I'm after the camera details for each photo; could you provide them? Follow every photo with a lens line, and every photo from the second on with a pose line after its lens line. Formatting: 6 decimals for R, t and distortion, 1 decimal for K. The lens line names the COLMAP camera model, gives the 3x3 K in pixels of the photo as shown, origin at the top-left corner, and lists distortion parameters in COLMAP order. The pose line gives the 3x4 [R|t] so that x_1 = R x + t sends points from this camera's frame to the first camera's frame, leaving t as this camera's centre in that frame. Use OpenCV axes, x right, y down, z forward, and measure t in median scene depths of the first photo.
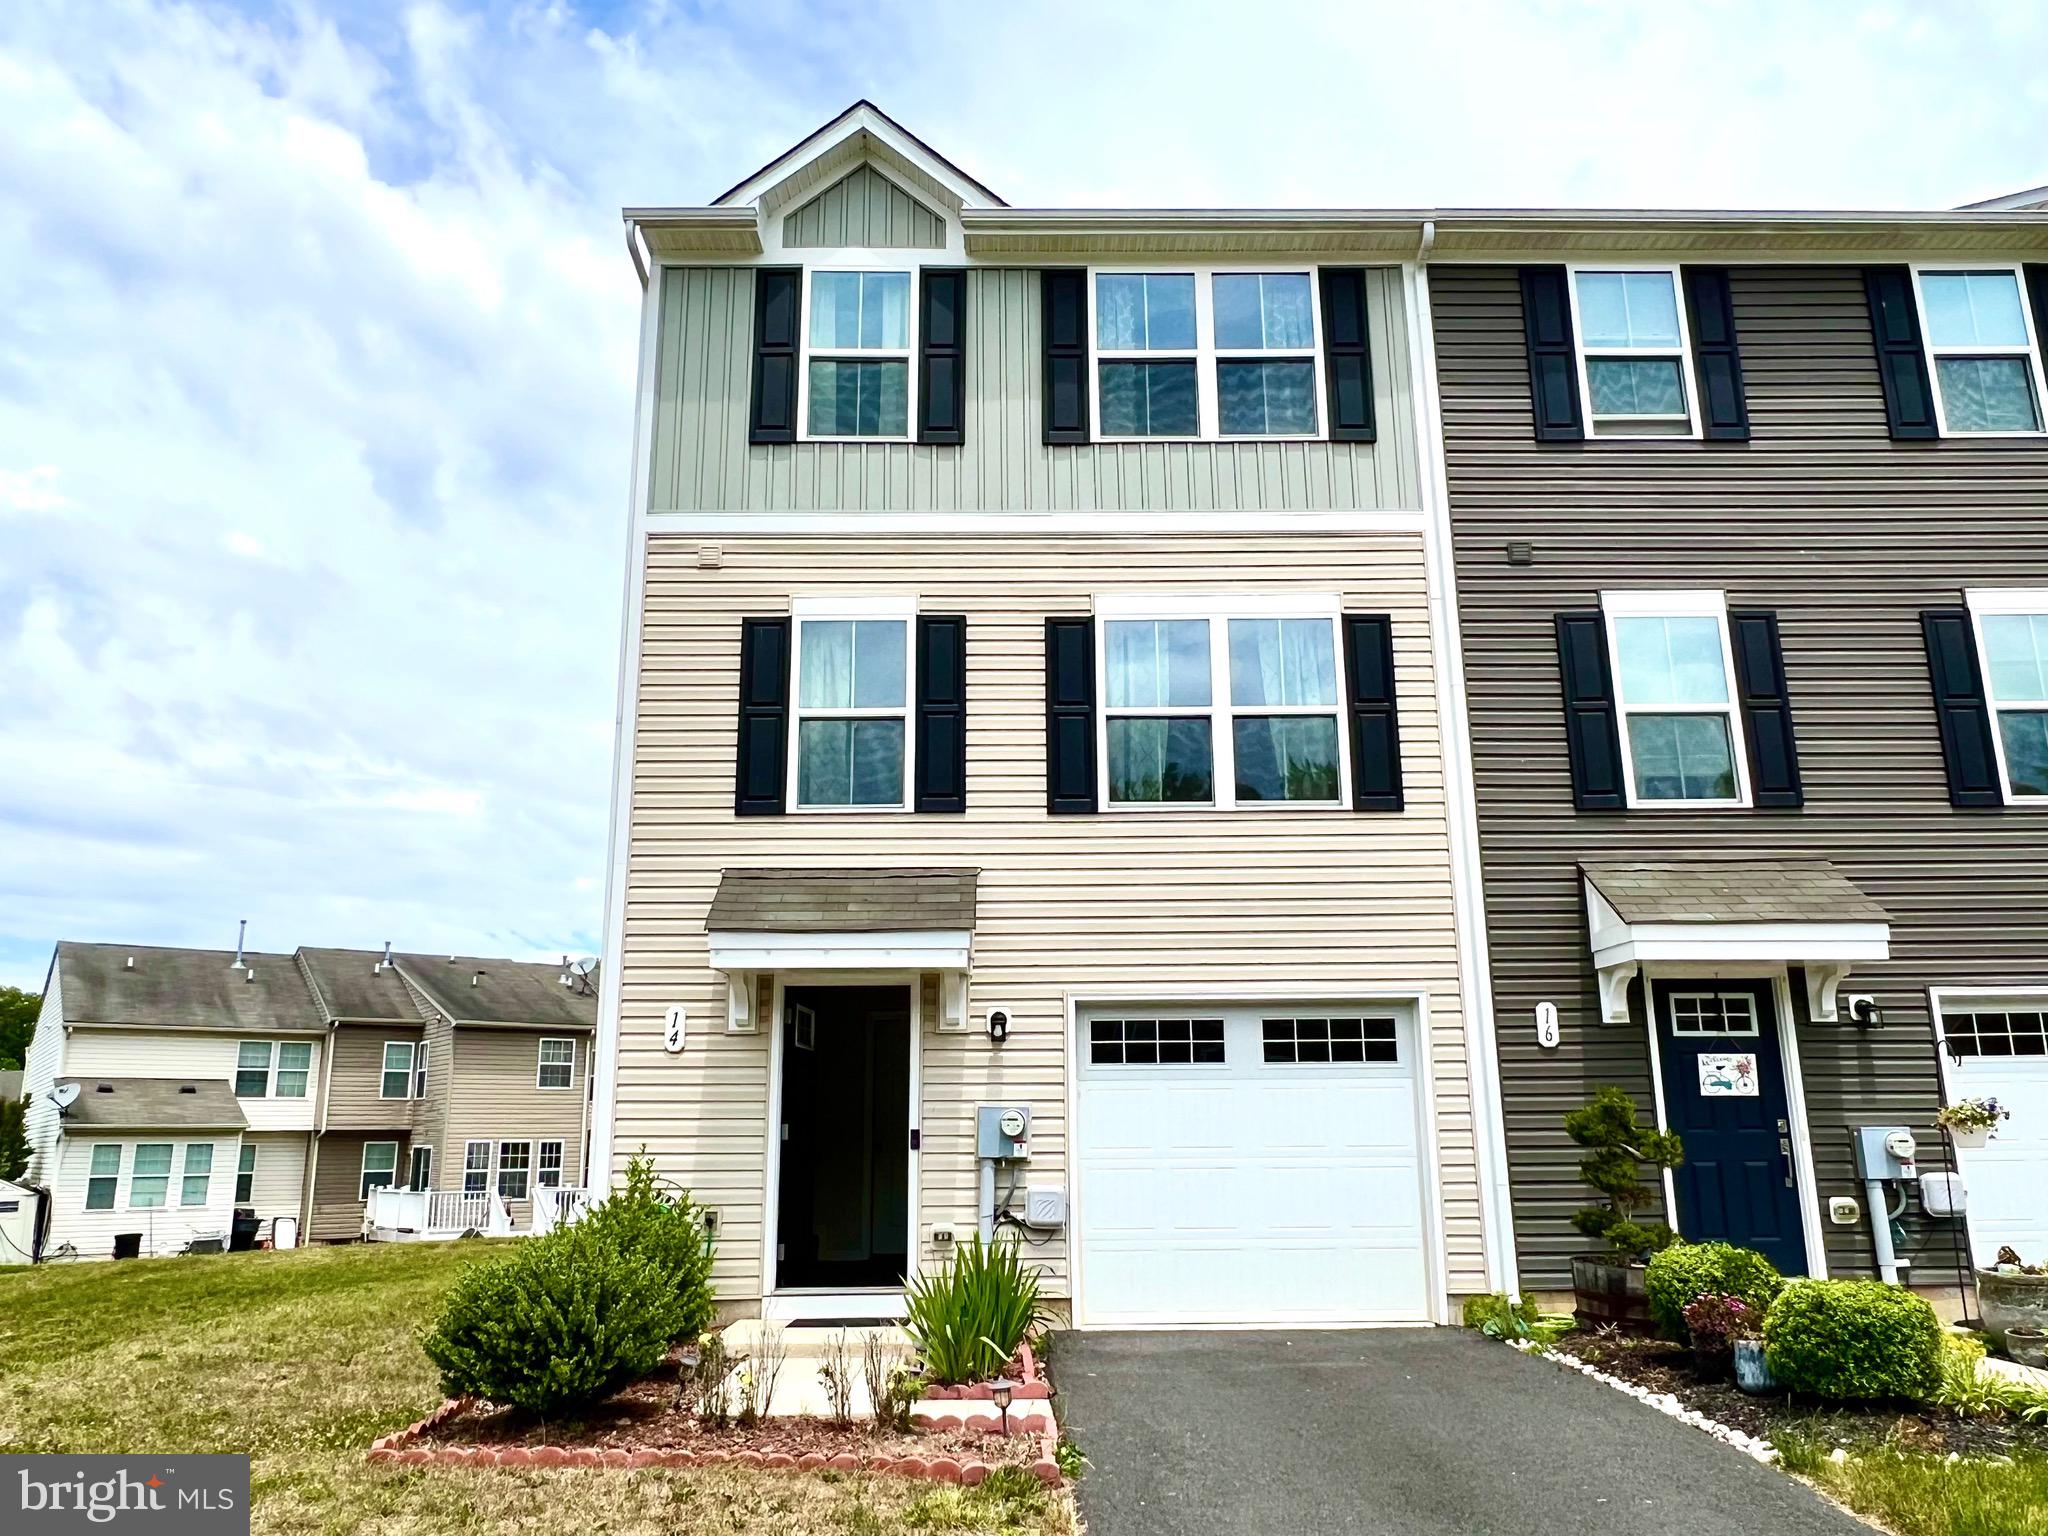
lens RADIAL K [[1522.2, 0, 1002.2], [0, 1522.2, 760.8], [0, 0, 1]] dist [0.011166, -0.017916]
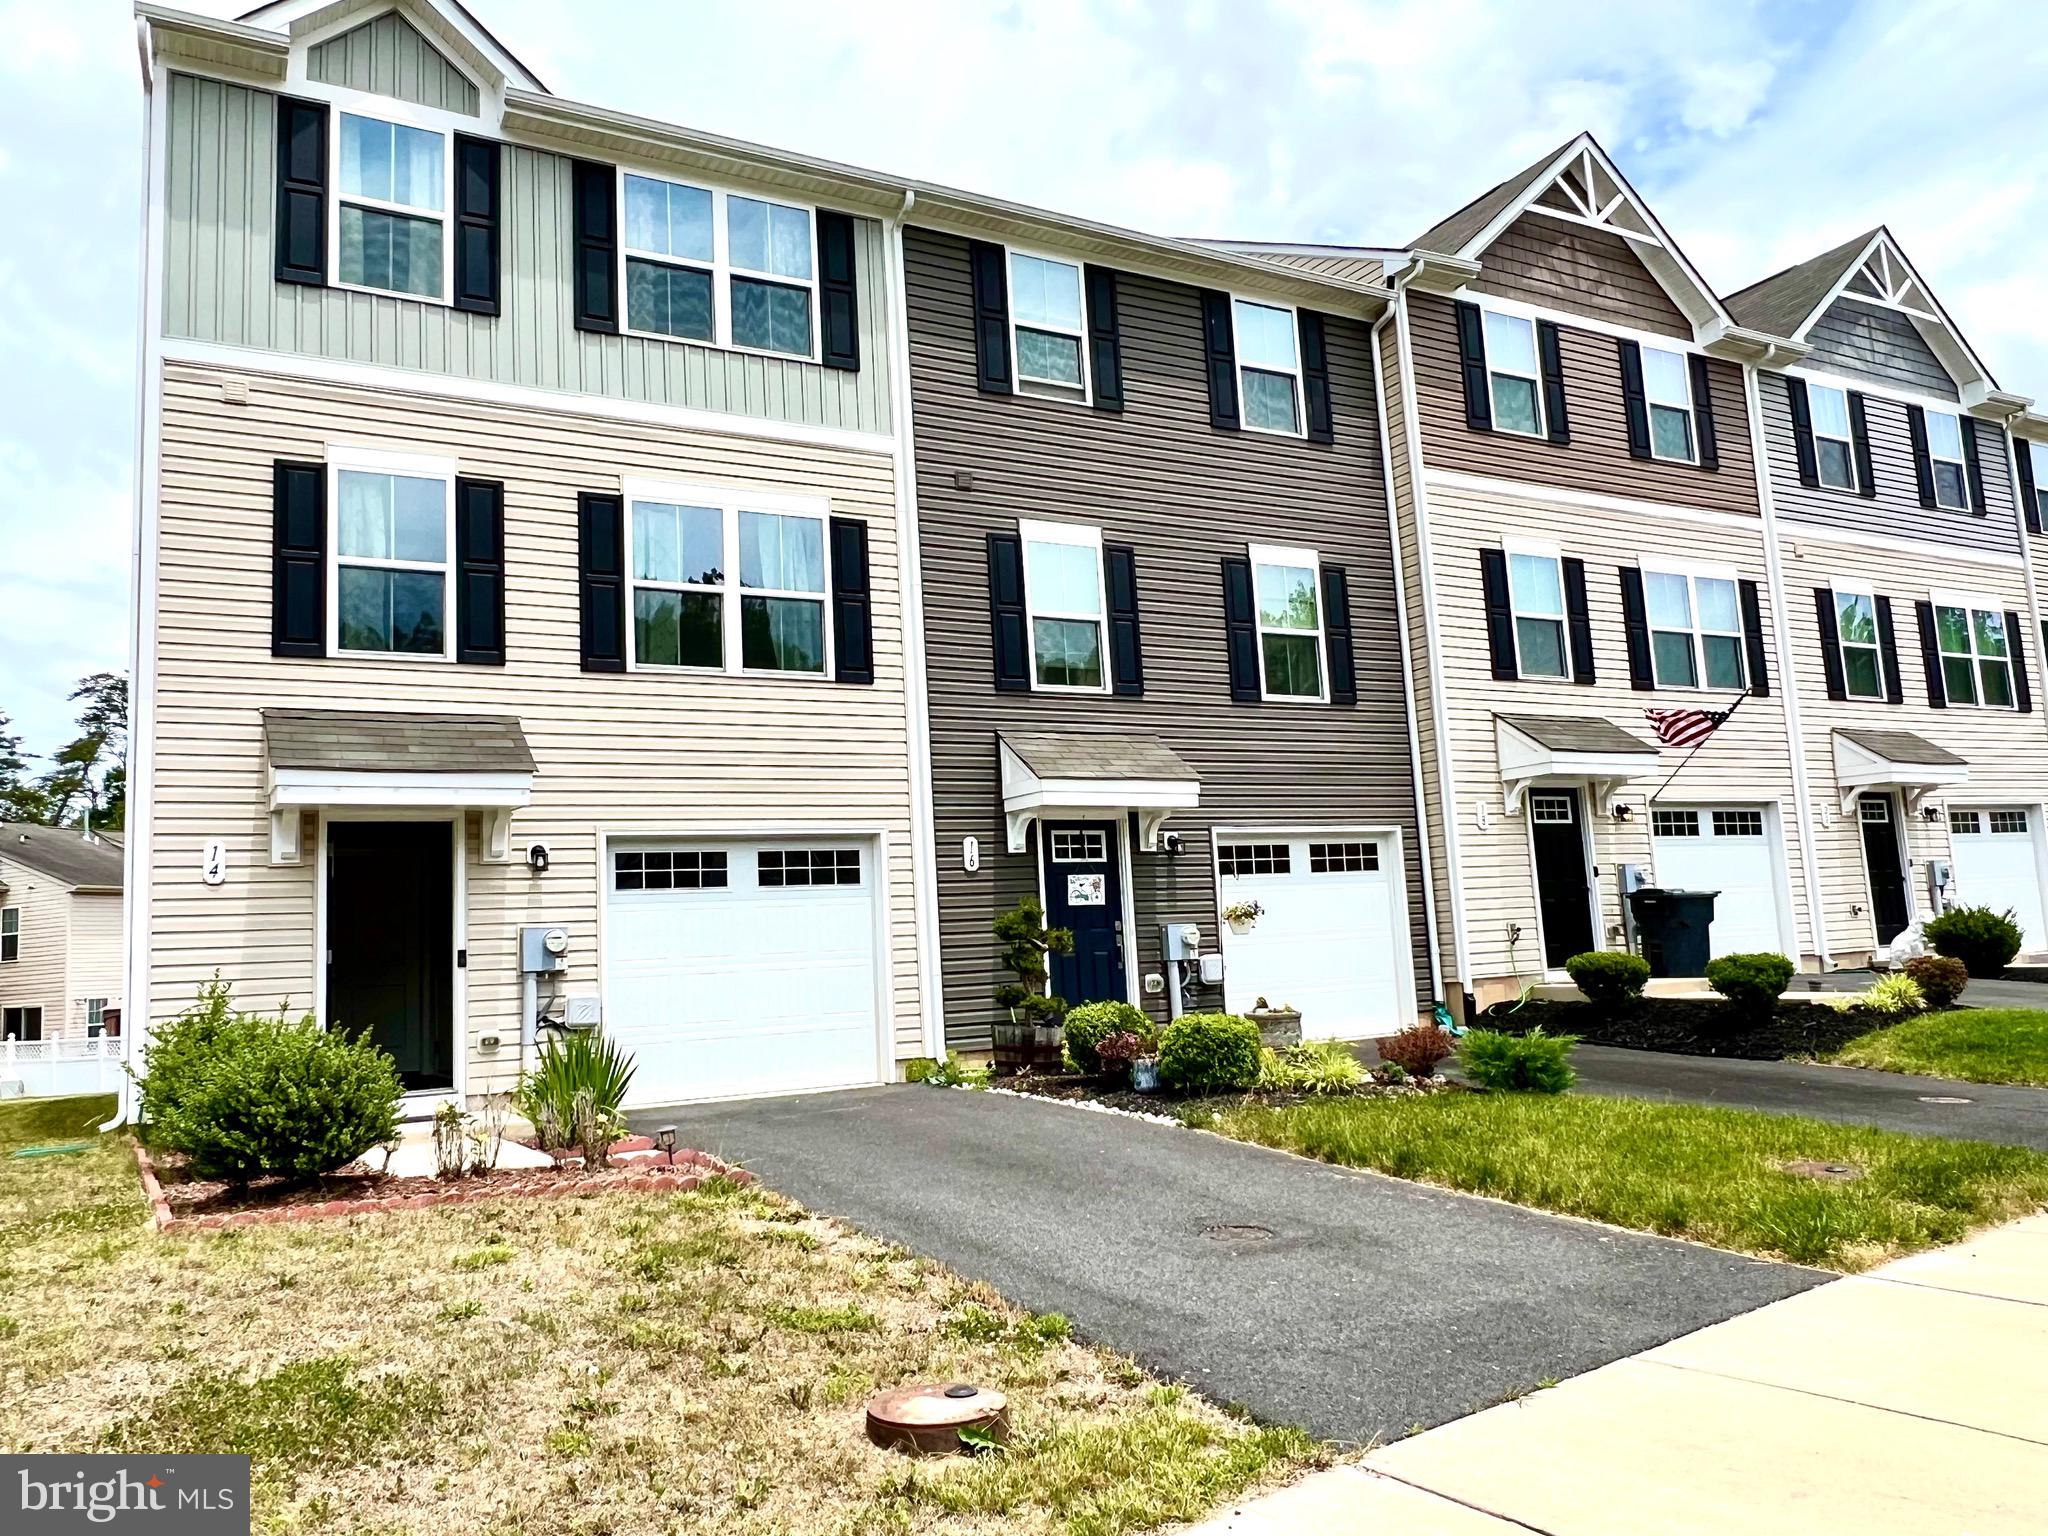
lens RADIAL K [[1522.2, 0, 1002.2], [0, 1522.2, 760.8], [0, 0, 1]] dist [0.011166, -0.017916]
pose [[0.879462, 0.025151, 0.475304, -0.227967], [-0.072899, 0.993939, 0.082291, -0.014107], [-0.470354, -0.107021, 0.875965, -0.135142]]
